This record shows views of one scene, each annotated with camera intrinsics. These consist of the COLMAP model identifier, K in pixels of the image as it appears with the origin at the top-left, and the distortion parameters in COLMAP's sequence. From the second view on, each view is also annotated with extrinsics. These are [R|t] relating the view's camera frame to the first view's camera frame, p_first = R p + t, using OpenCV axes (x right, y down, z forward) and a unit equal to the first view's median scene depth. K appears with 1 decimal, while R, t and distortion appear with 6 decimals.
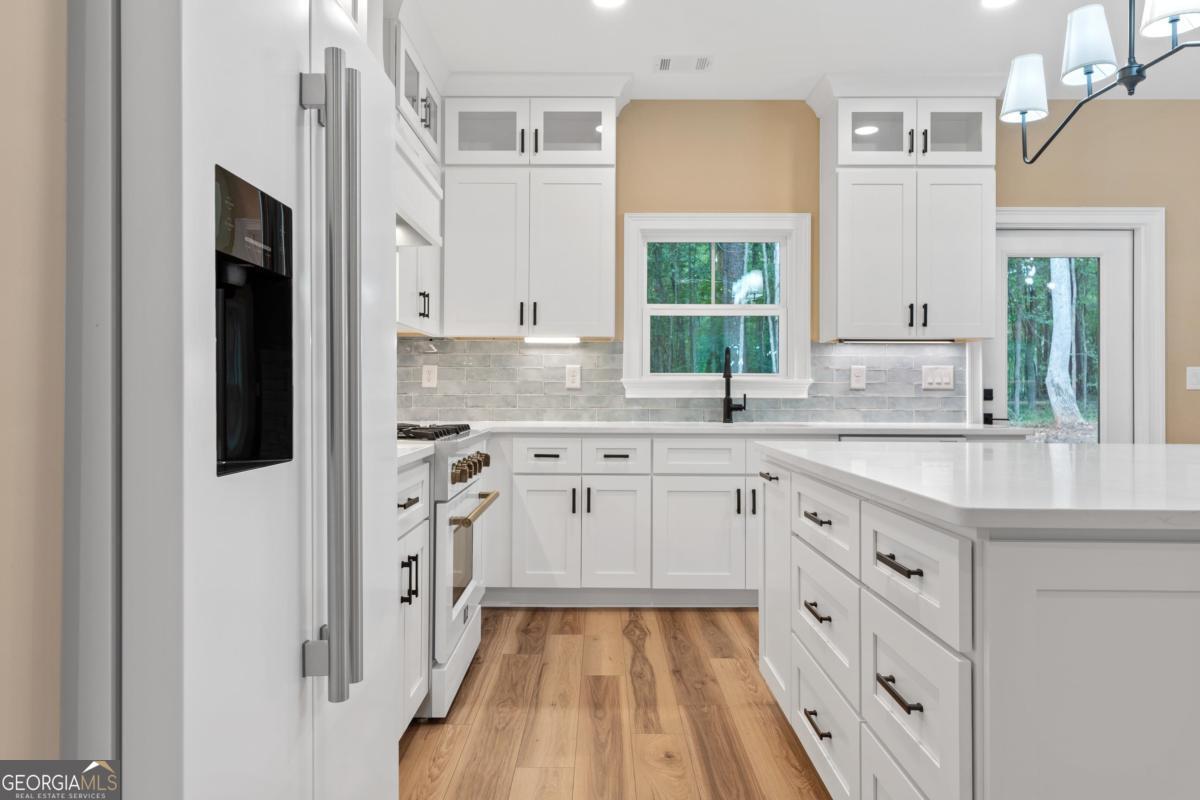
lens RADIAL K [[779.9, 0, 595.0], [0, 779.9, 376.9], [0, 0, 1]] dist [0.009107, 0.000223]
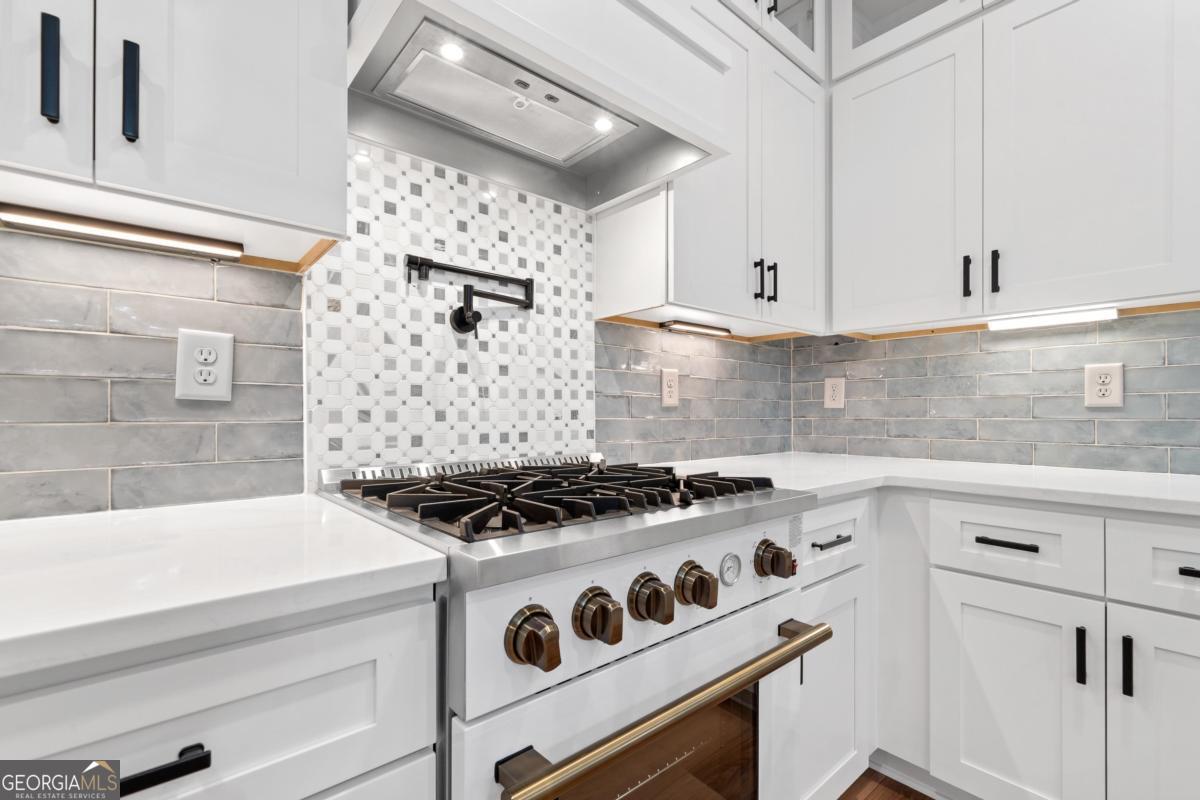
lens RADIAL K [[525.5, 0, 596.8], [0, 525.5, 412.1], [0, 0, 1]] dist [-0.000977, -0.000291]
pose [[0.652562, -0.005833, -0.757713, 0.017894], [0.016343, 0.999846, 0.006378, 0.010163], [0.757559, -0.016546, 0.652557, 0.505648]]
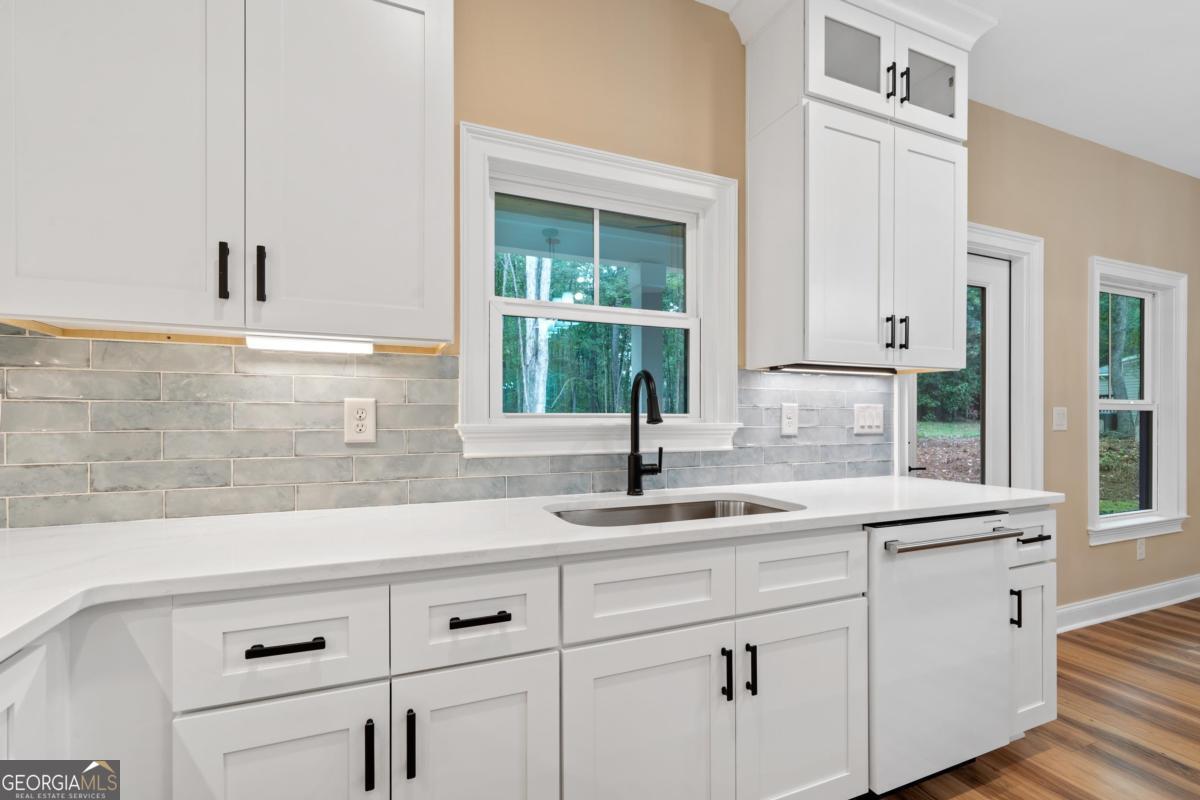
lens RADIAL K [[532.7, 0, 594.7], [0, 532.7, 420.5], [0, 0, 1]] dist [-0.000082, -0.000460]
pose [[0.920560, -0.005192, 0.390566, -0.022524], [-0.003979, 0.999735, 0.022669, -0.008703], [-0.390580, -0.022422, 0.920296, 0.616877]]
